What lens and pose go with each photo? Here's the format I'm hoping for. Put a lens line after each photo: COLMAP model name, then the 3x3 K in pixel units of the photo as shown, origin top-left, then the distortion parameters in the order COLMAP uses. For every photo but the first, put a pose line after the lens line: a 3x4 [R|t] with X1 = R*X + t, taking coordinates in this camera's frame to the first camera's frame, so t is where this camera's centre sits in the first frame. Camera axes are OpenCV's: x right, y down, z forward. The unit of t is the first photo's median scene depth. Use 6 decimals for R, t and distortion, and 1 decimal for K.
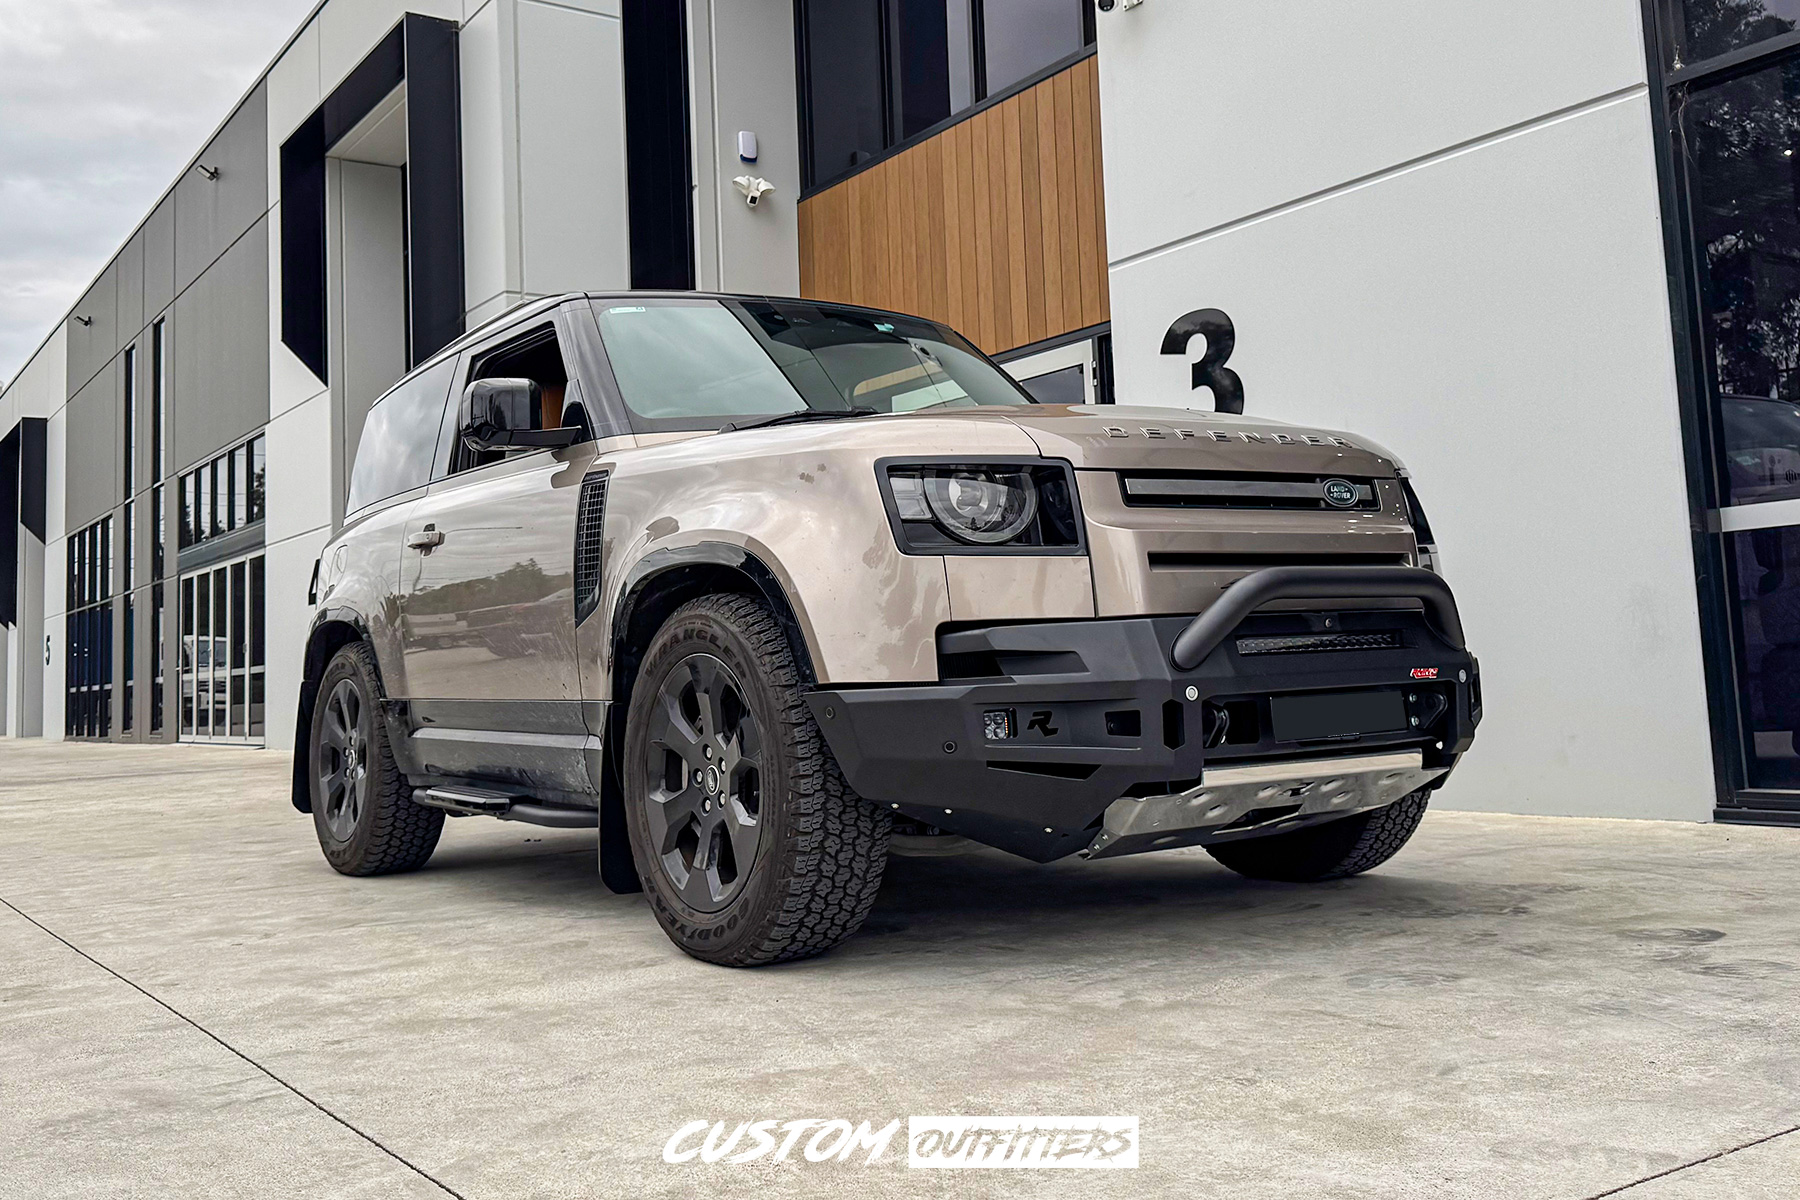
lens RADIAL K [[1227.7, 0, 894.9], [0, 1227.7, 544.7], [0, 0, 1]] dist [0.096049, -0.094482]
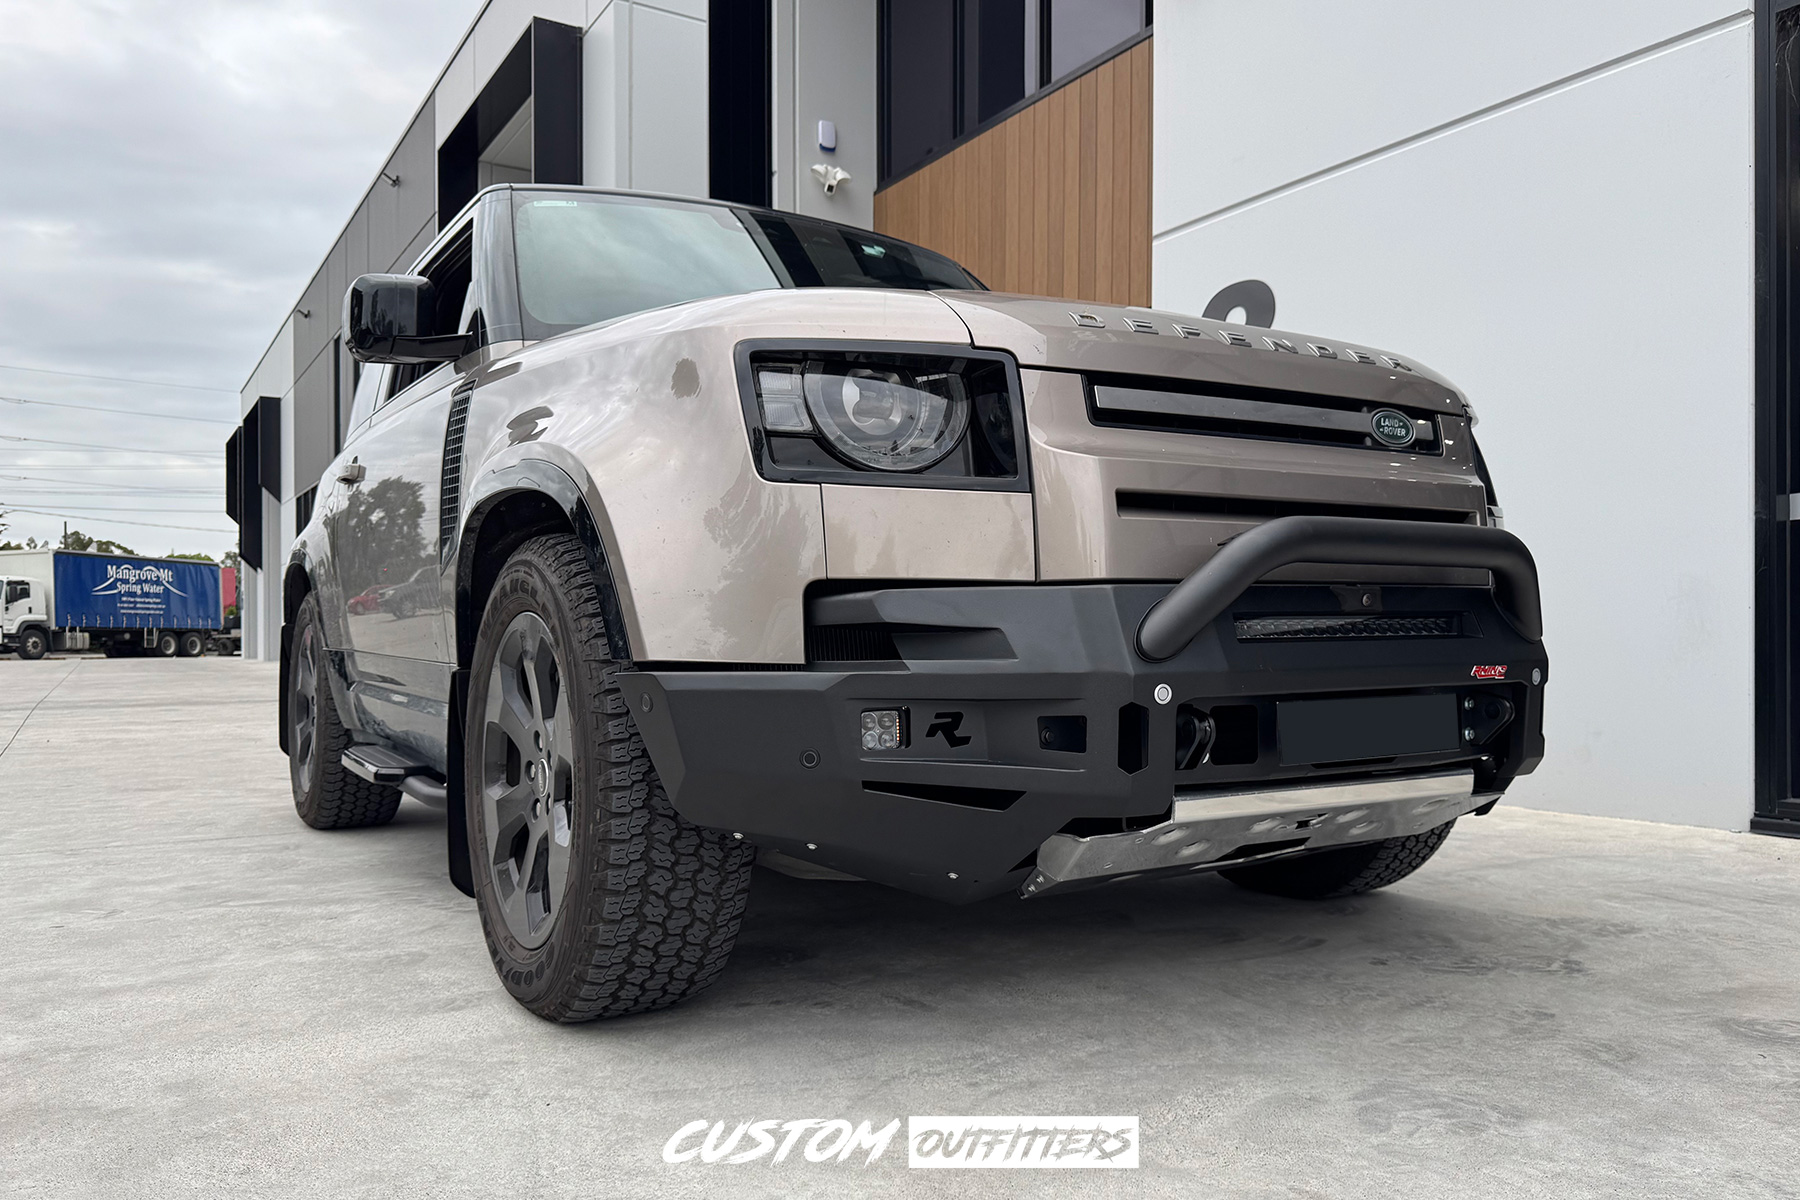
lens RADIAL K [[1291.7, 0, 894.7], [0, 1291.7, 646.1], [0, 0, 1]] dist [0.103176, -0.112242]
pose [[0.999340, 0.036306, 0.000995, 0.077358], [-0.036207, 0.993718, 0.105896, 0.019599], [0.002856, -0.105862, 0.994377, 0.246102]]
